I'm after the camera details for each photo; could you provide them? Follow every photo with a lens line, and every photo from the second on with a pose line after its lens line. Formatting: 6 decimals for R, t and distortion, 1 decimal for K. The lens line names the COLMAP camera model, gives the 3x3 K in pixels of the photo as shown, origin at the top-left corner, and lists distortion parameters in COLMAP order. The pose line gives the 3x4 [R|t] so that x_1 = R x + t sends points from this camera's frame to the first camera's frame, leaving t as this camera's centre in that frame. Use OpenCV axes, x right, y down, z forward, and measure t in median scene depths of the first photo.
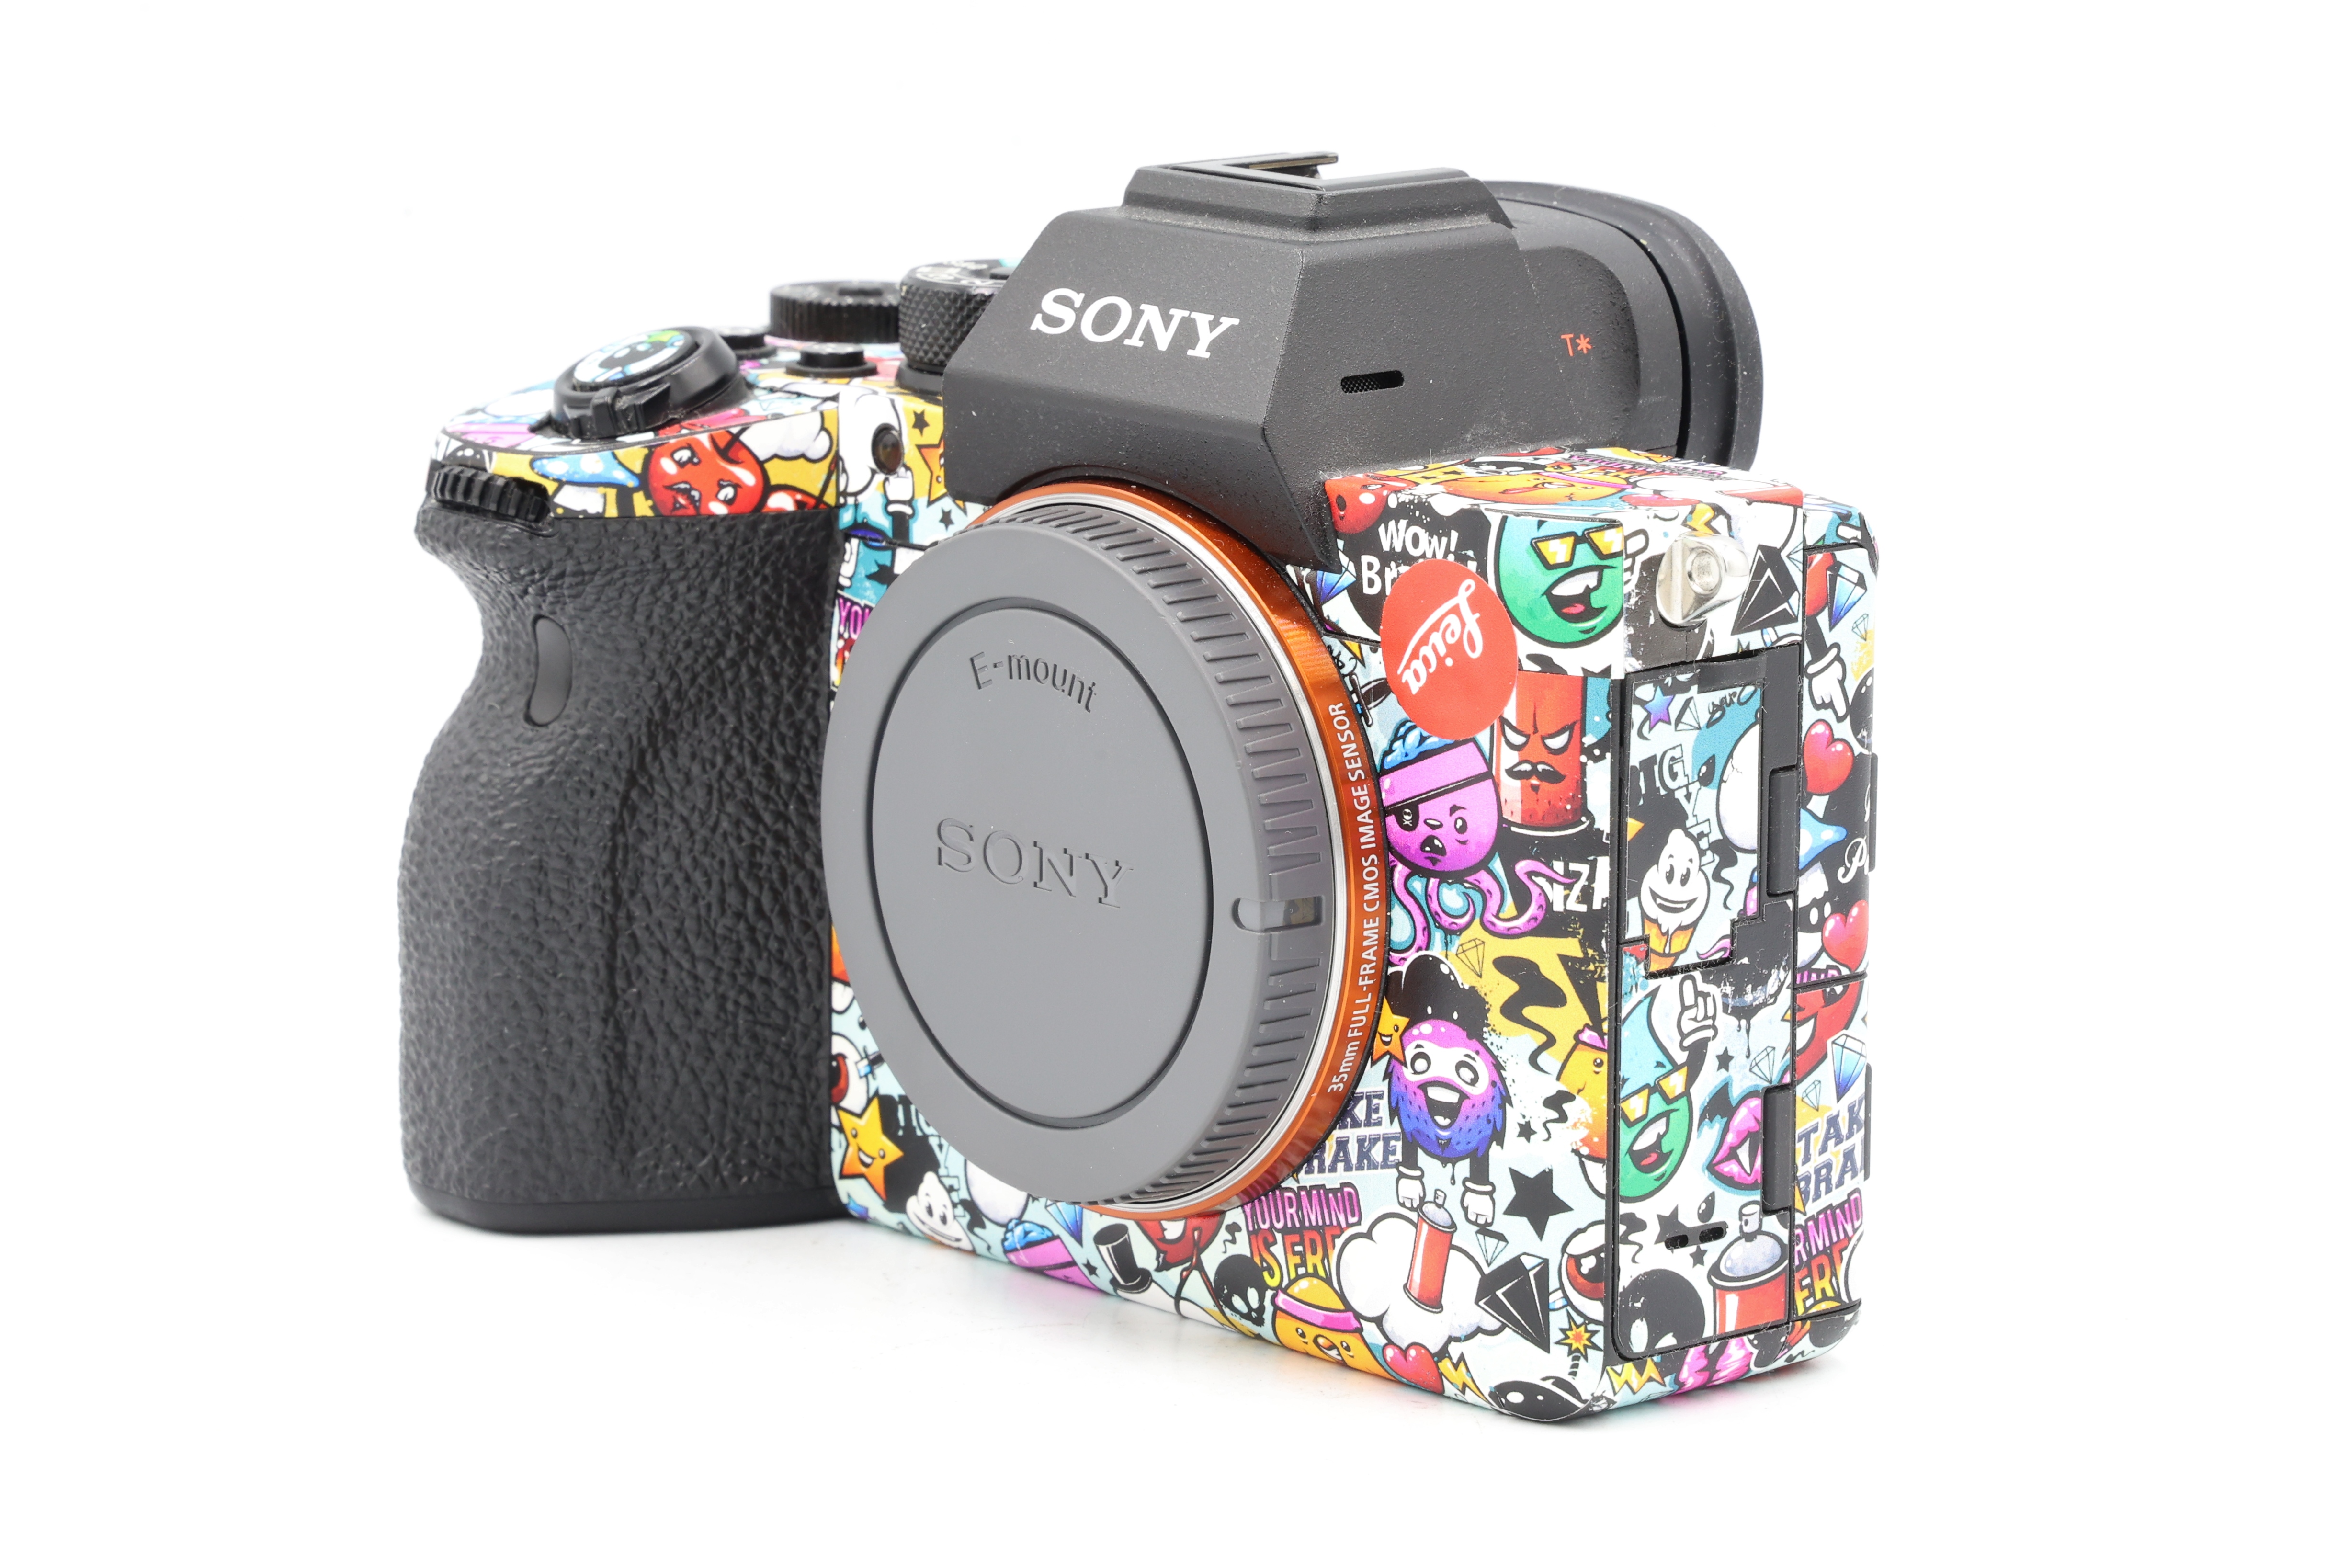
lens RADIAL K [[8162.5, 0, 1154.9], [0, 8162.5, 792.9], [0, 0, 1]] dist [0.685900, 0.000000]
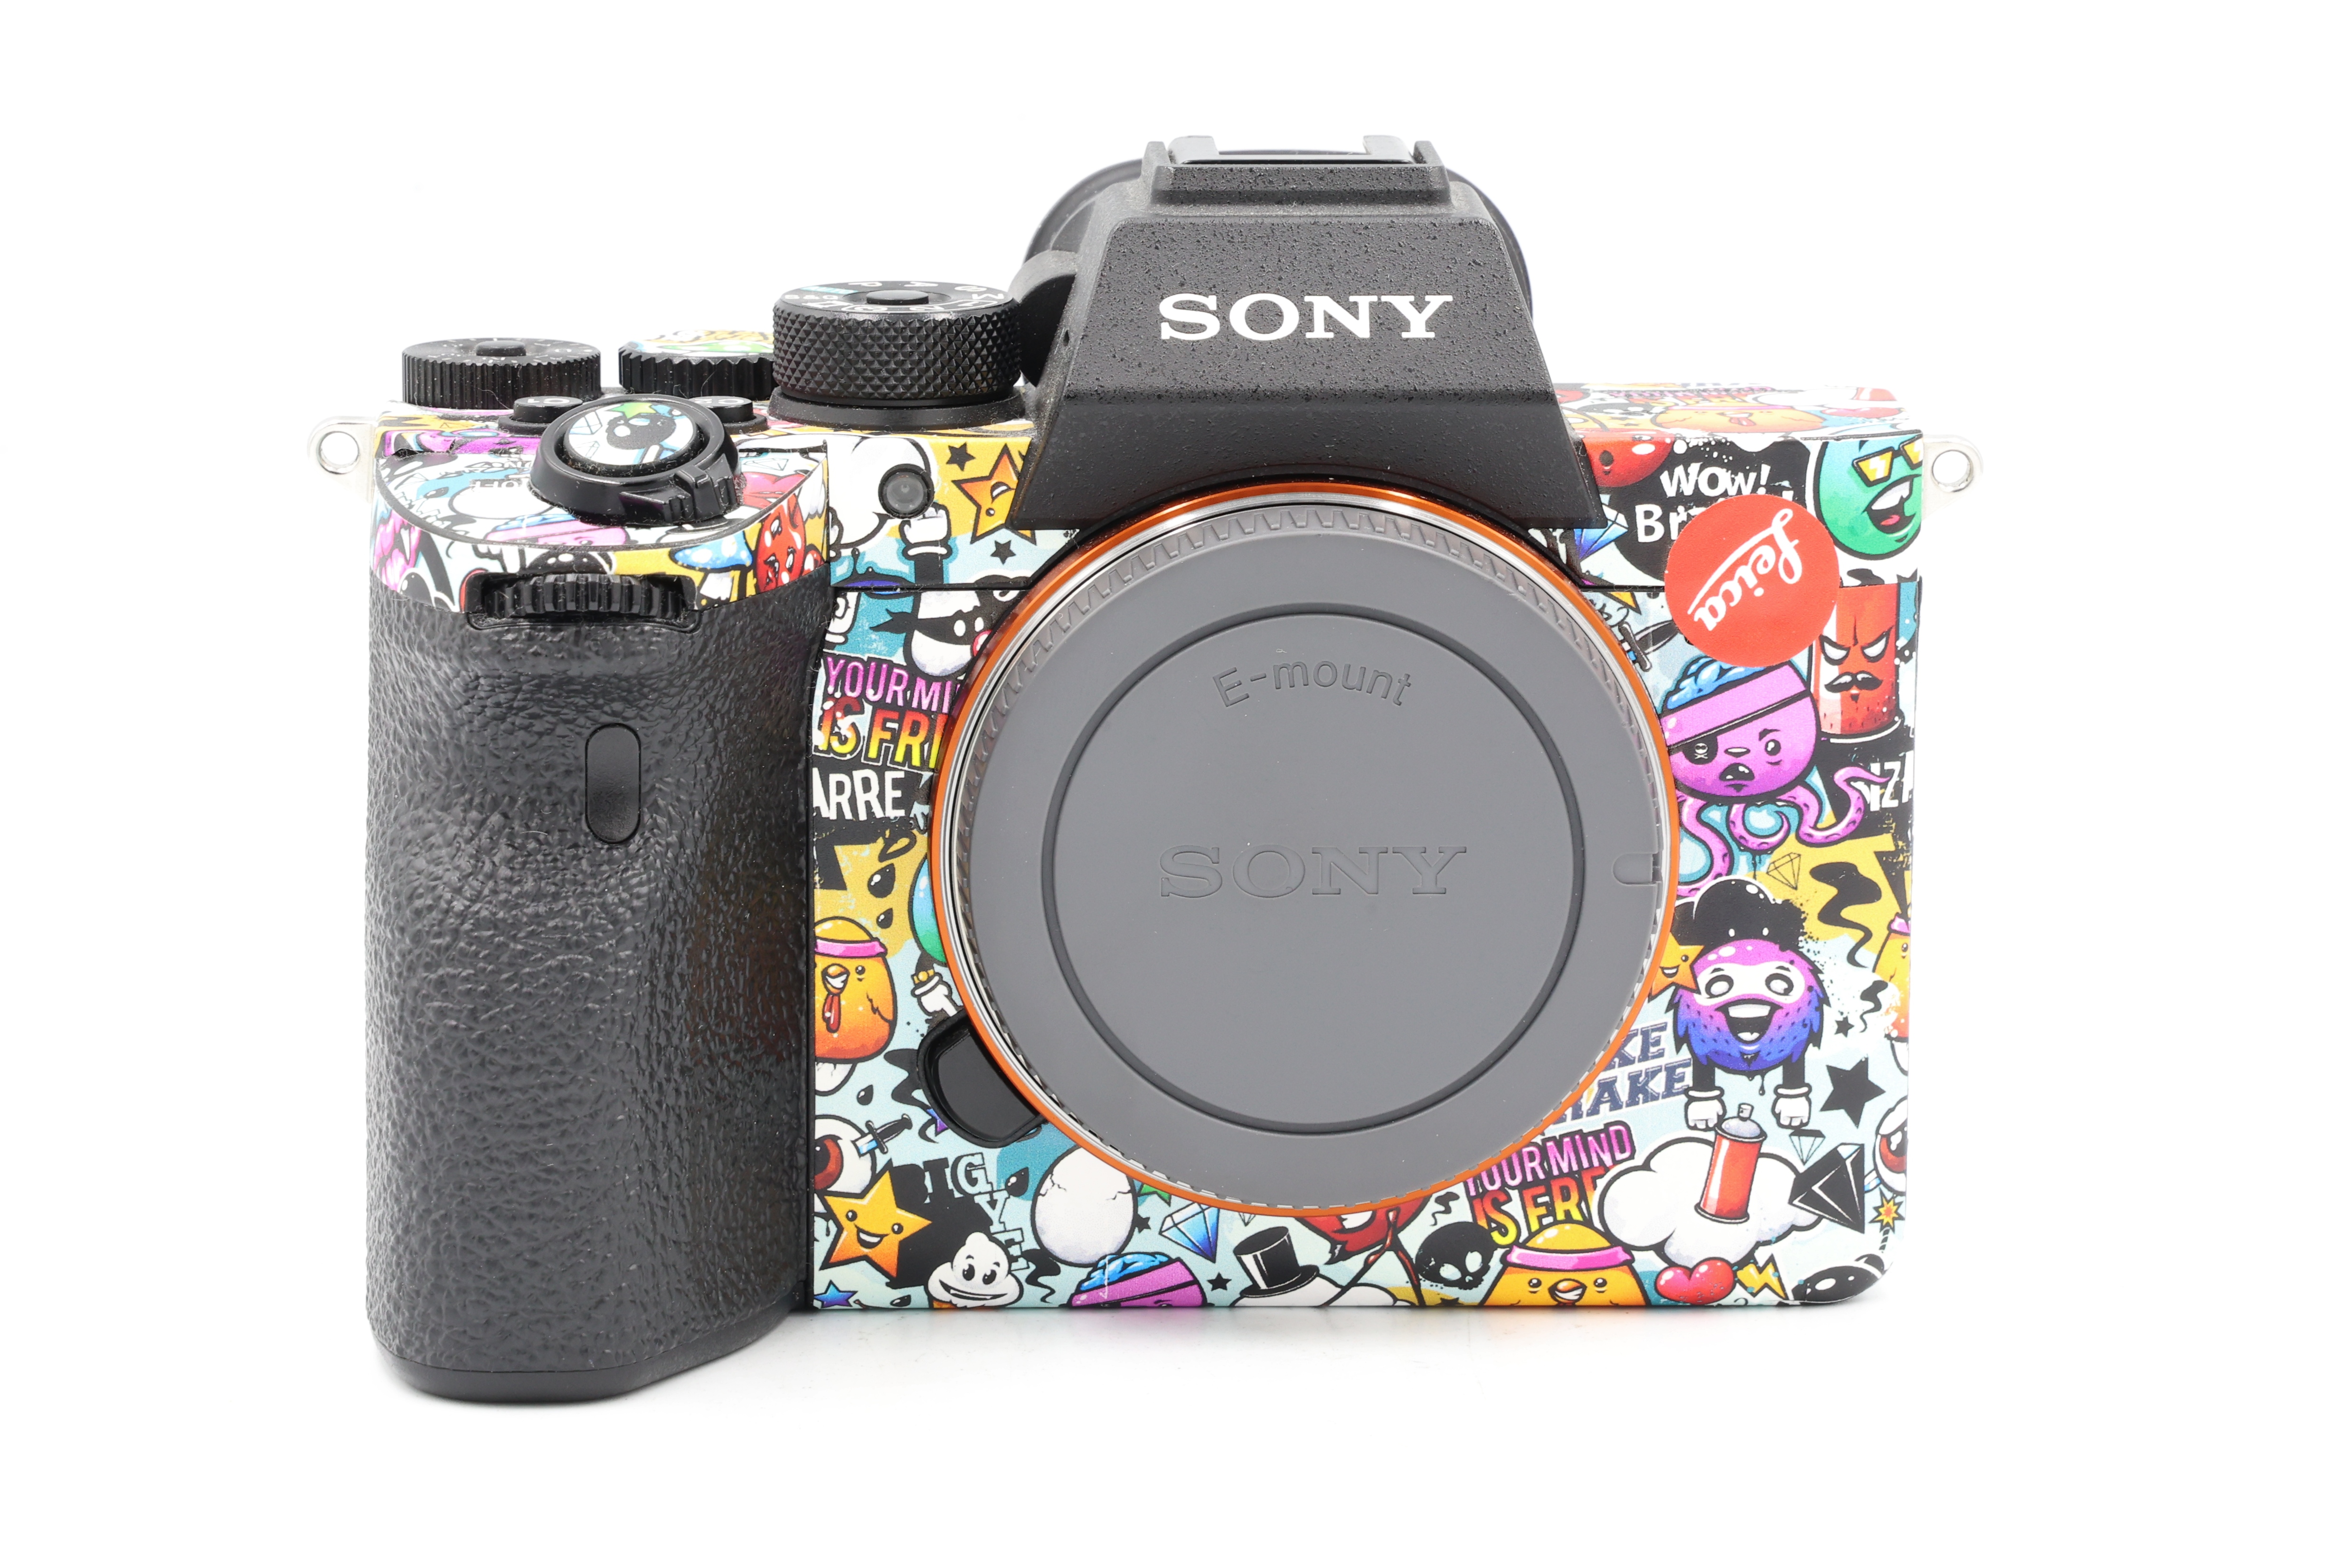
lens RADIAL K [[8171.4, 0, 1200.3], [0, 8171.4, 768.5], [0, 0, 1]] dist [0.685900, 0.000000]
pose [[0.627290, -0.156212, 0.762958, -0.790665], [0.150954, 0.985485, 0.077661, -0.083868], [-0.764016, 0.066456, 0.641766, 0.382685]]
